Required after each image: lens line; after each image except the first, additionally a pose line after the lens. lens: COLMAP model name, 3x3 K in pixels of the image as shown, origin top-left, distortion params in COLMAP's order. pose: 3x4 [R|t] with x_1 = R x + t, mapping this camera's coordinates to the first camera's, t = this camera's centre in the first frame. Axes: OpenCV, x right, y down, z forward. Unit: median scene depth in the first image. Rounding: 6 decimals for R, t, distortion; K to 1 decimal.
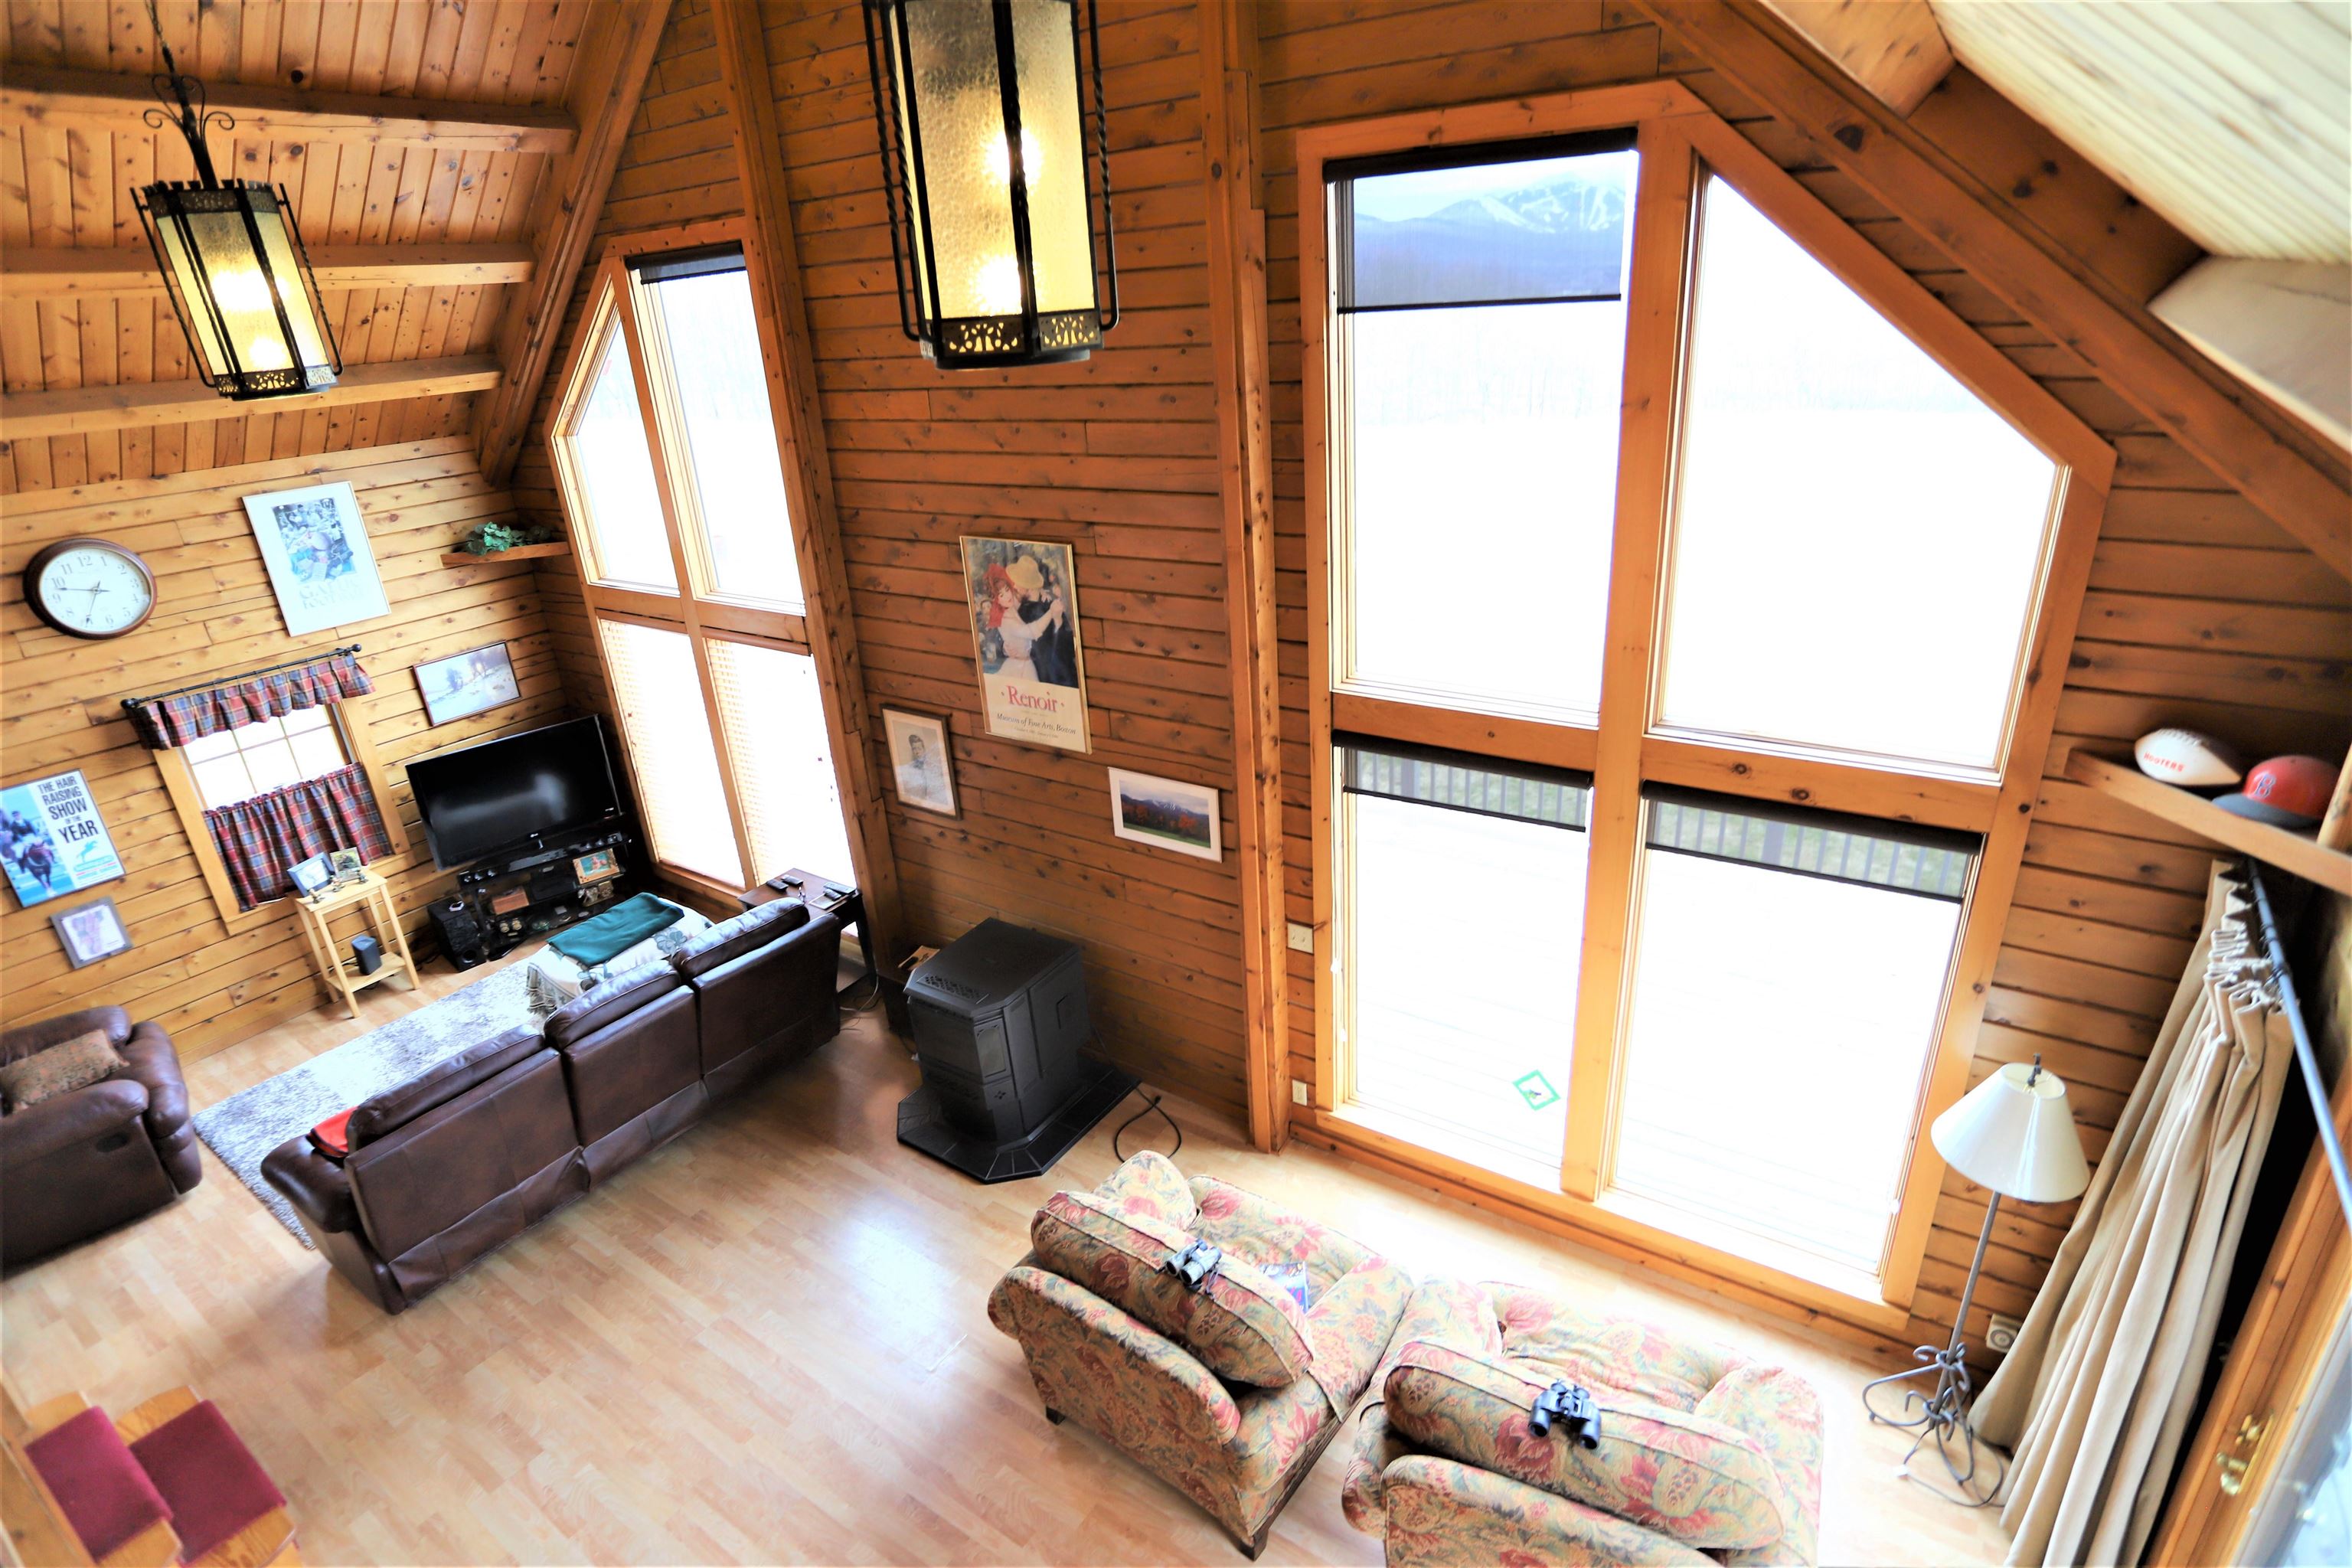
lens RADIAL K [[1186.5, 0, 1181.6], [0, 1186.5, 774.6], [0, 0, 1]] dist [-0.058523, 0.027266]
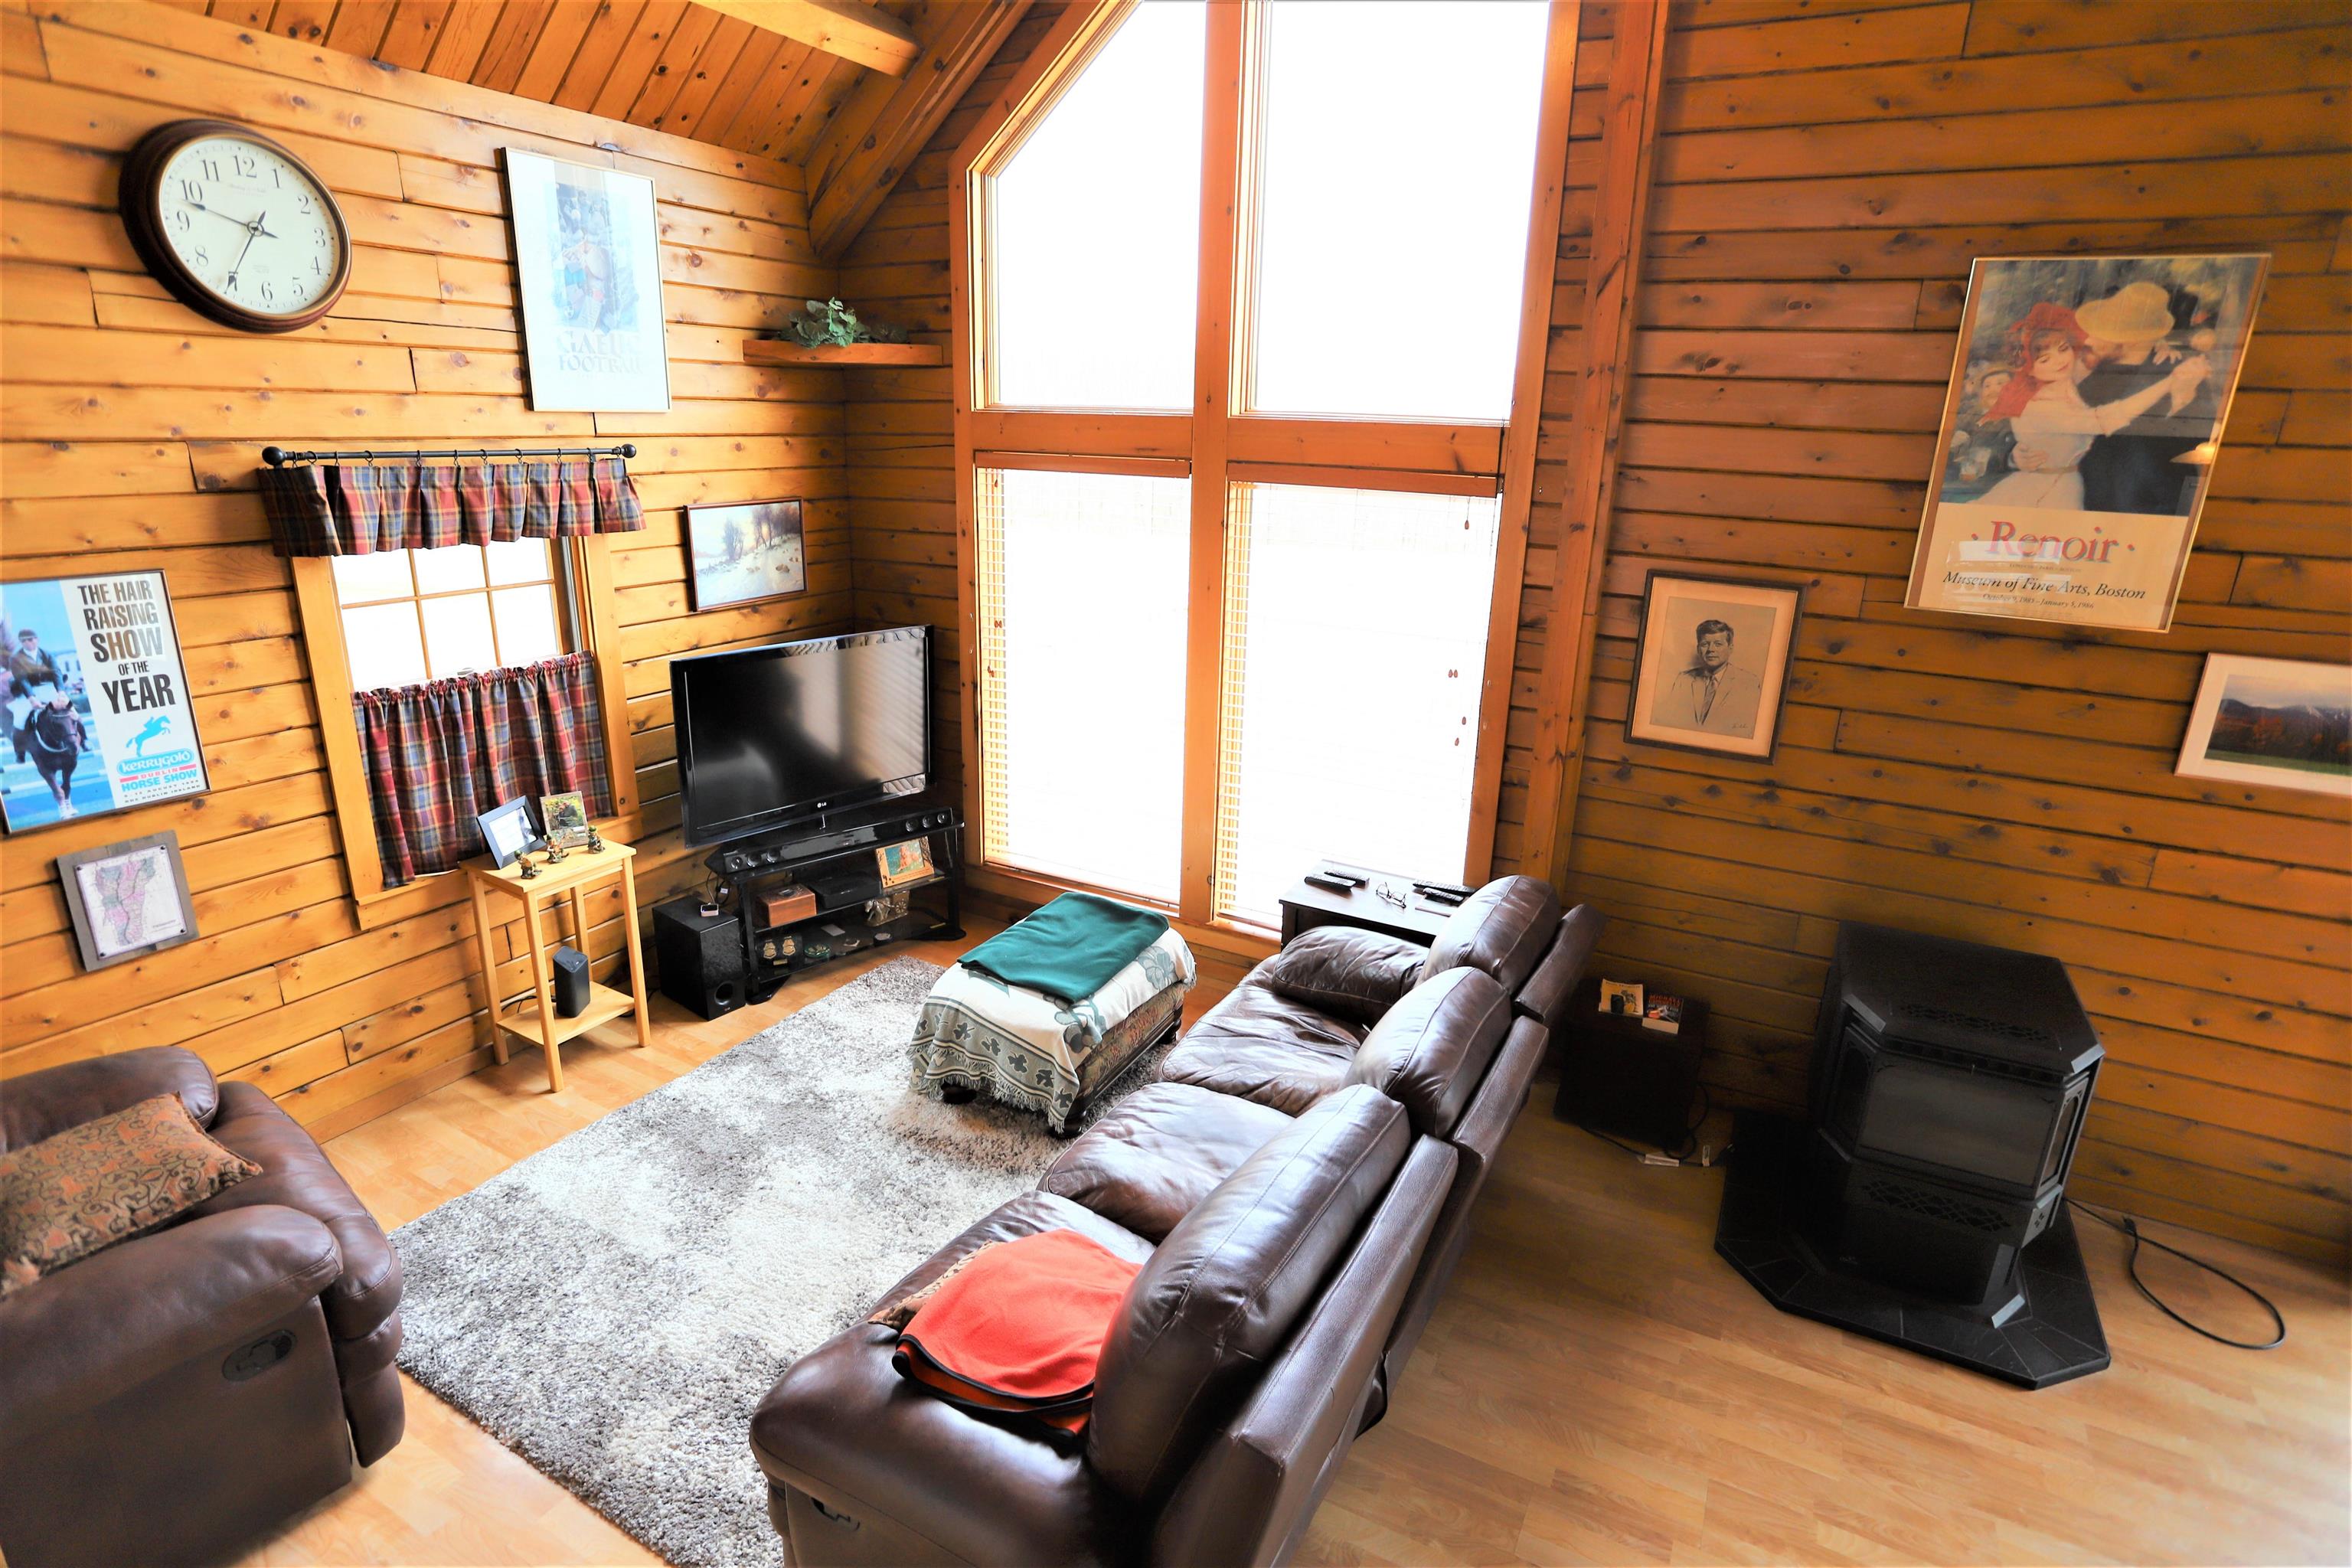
lens RADIAL K [[1186.5, 0, 1181.6], [0, 1186.5, 774.6], [0, 0, 1]] dist [-0.058523, 0.027266]
pose [[0.989404, 0.052708, 0.135282, -0.556540], [-0.039169, 0.994130, -0.100858, 0.113933], [-0.139804, 0.094490, 0.985660, 0.429705]]
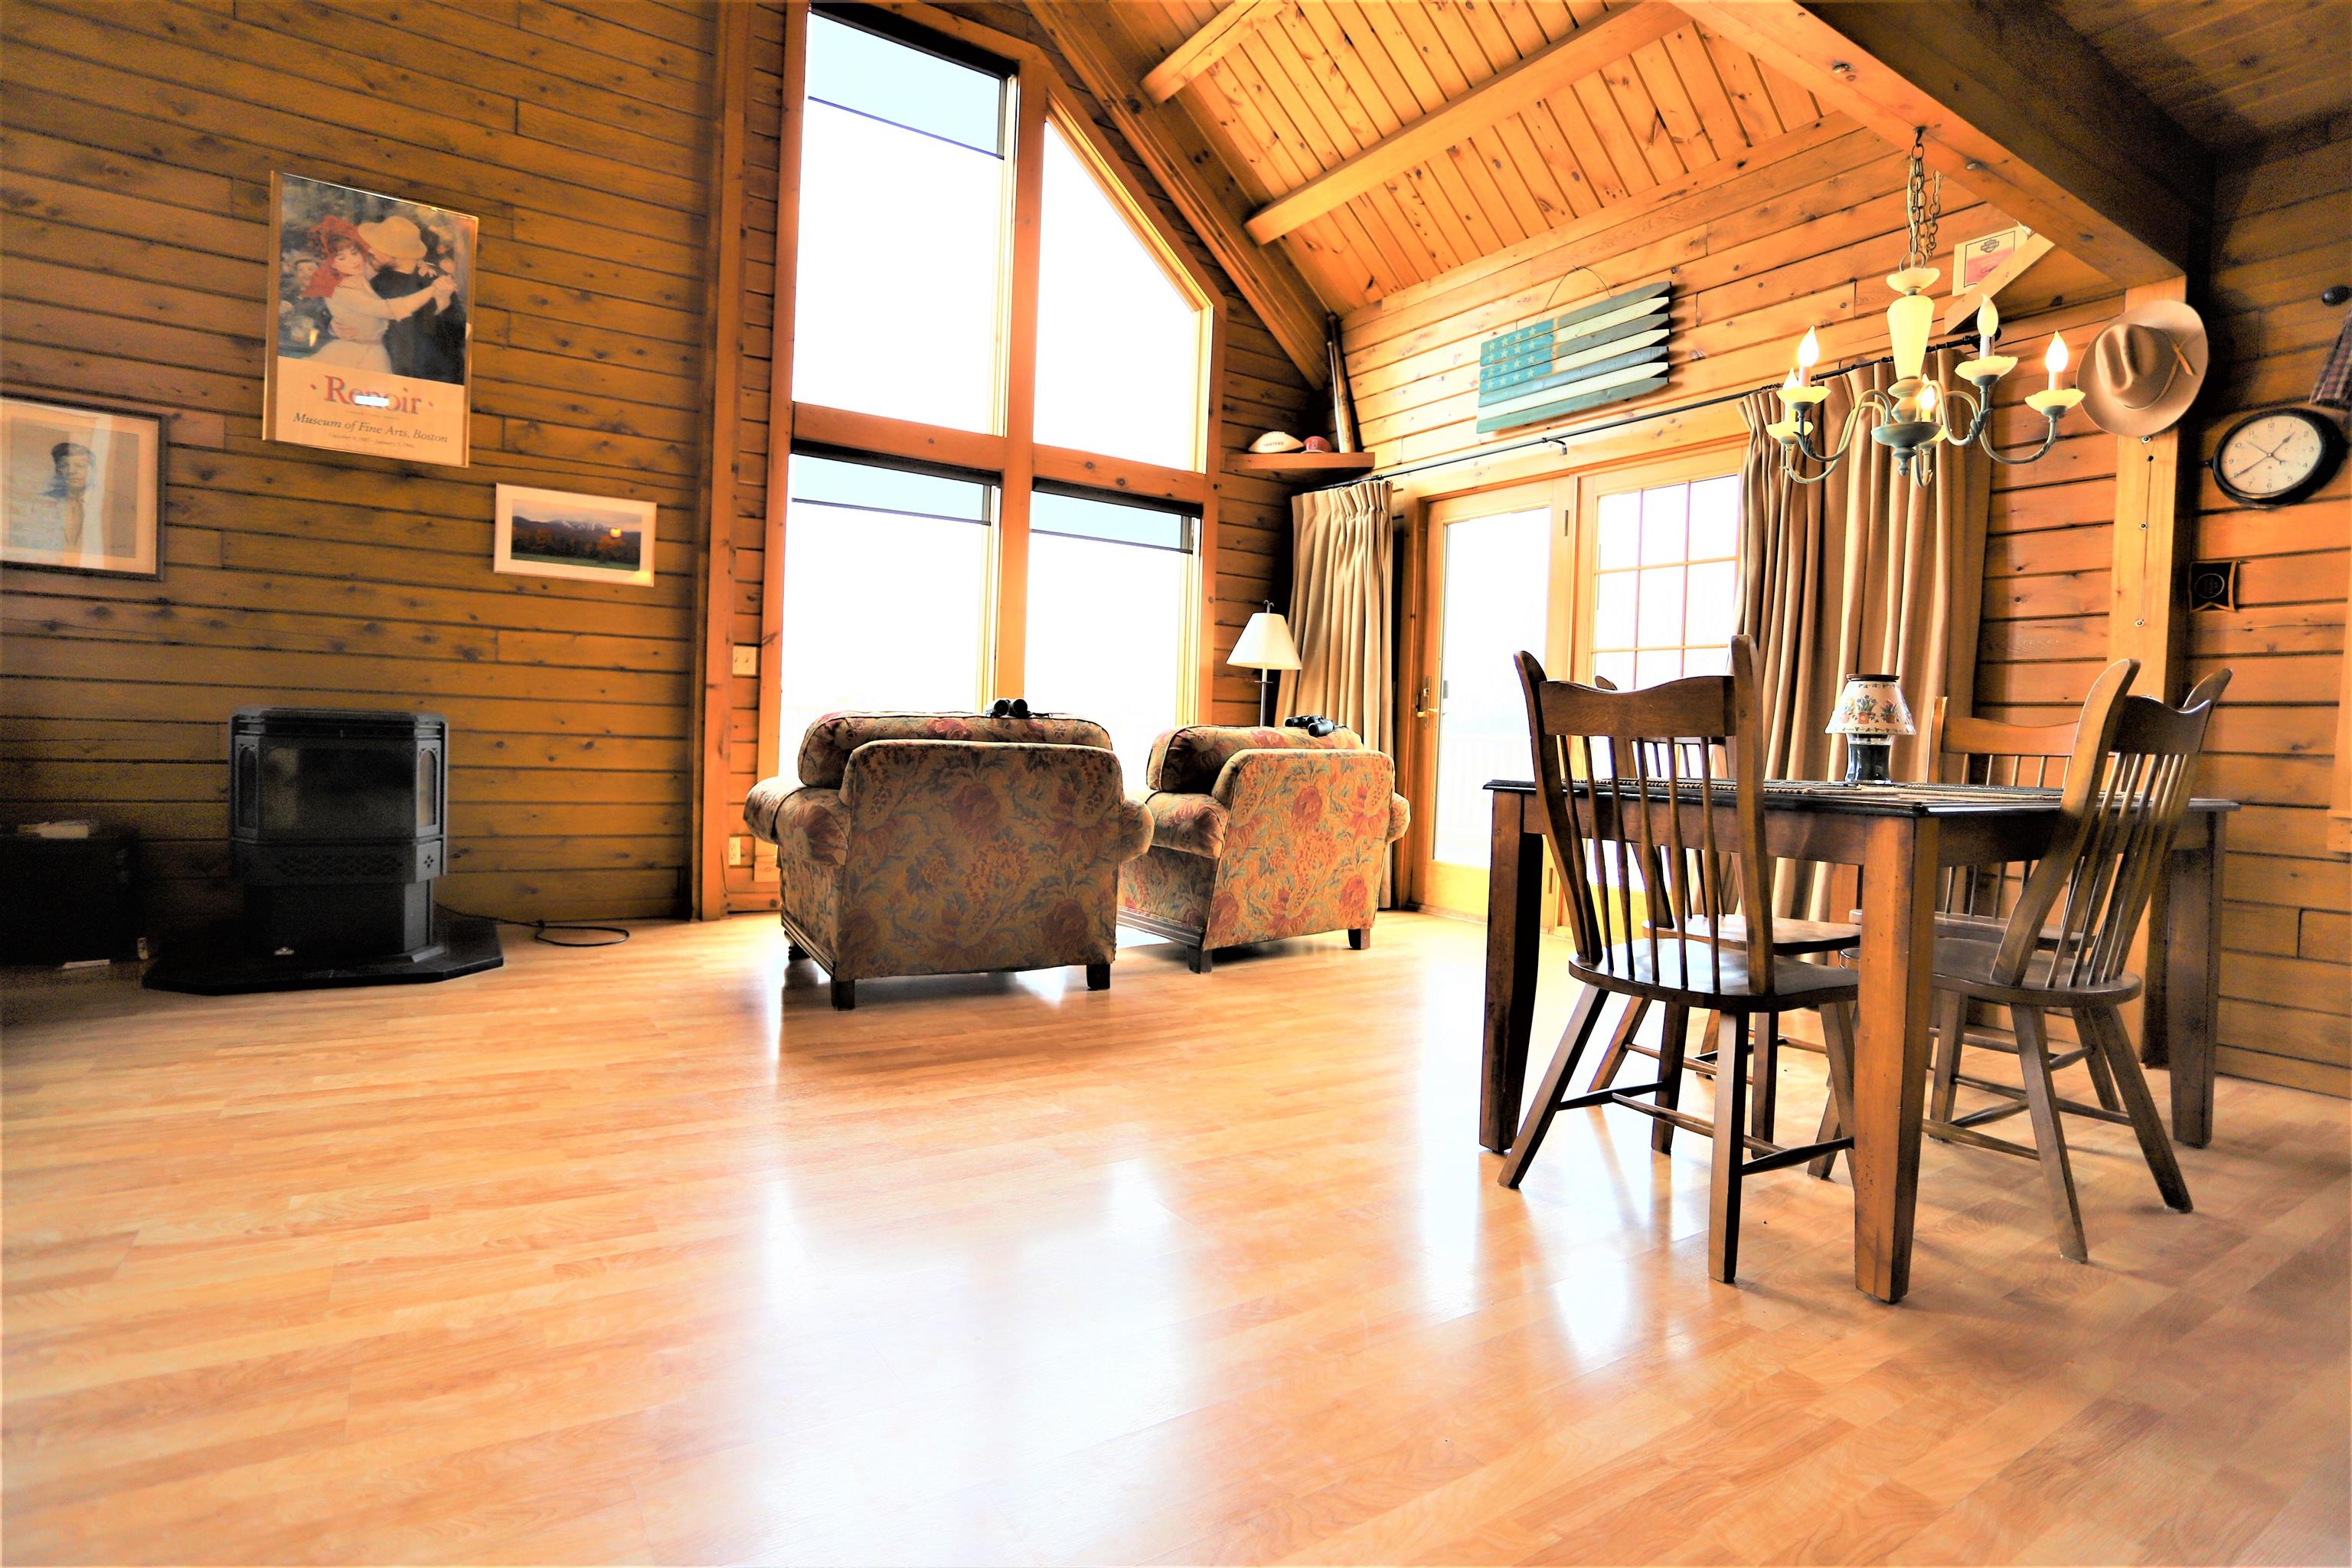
lens RADIAL K [[1186.5, 0, 1181.6], [0, 1186.5, 774.6], [0, 0, 1]] dist [-0.058523, 0.027266]
pose [[0.379509, 0.046974, 0.923995, -0.551152], [0.291803, 0.941658, -0.167723, 0.410564], [-0.877966, 0.333277, 0.343660, 0.291068]]
